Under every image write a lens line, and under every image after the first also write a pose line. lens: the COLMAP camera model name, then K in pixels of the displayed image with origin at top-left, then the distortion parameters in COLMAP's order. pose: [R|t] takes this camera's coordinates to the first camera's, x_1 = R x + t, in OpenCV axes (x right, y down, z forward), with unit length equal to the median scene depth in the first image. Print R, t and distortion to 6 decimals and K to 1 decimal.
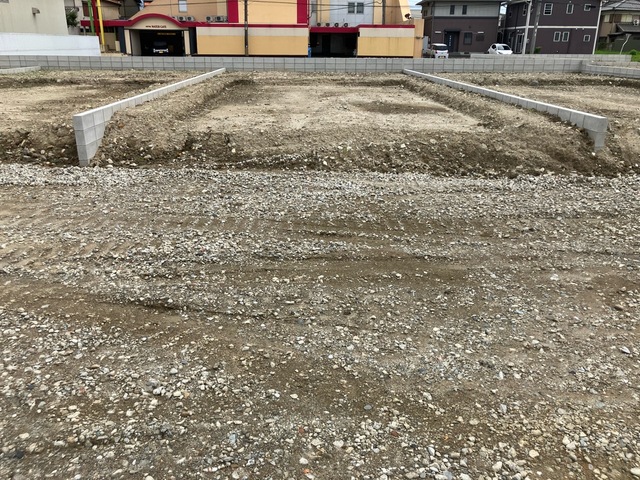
lens RADIAL K [[539.3, 0, 319.2], [0, 539.3, 240.9], [0, 0, 1]] dist [0.023866, -0.000325]
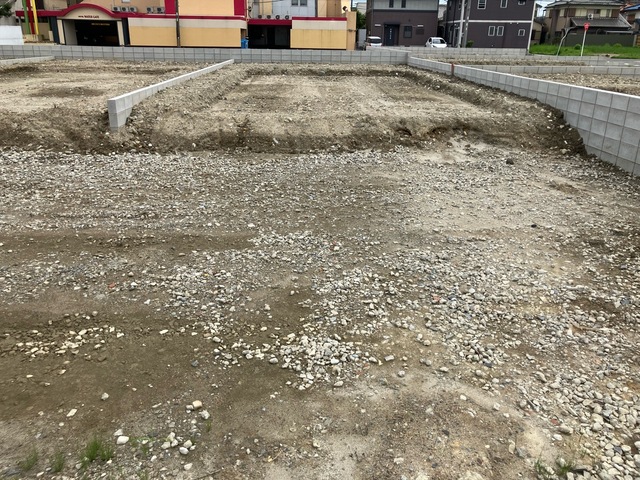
lens RADIAL K [[539.3, 0, 321.5], [0, 539.3, 241.3], [0, 0, 1]] dist [0.023866, -0.000325]
pose [[0.999980, 0.006246, 0.000218, 0.129254], [-0.006248, 0.999918, 0.011214, 0.004913], [-0.000148, -0.011215, 0.999937, -0.008427]]
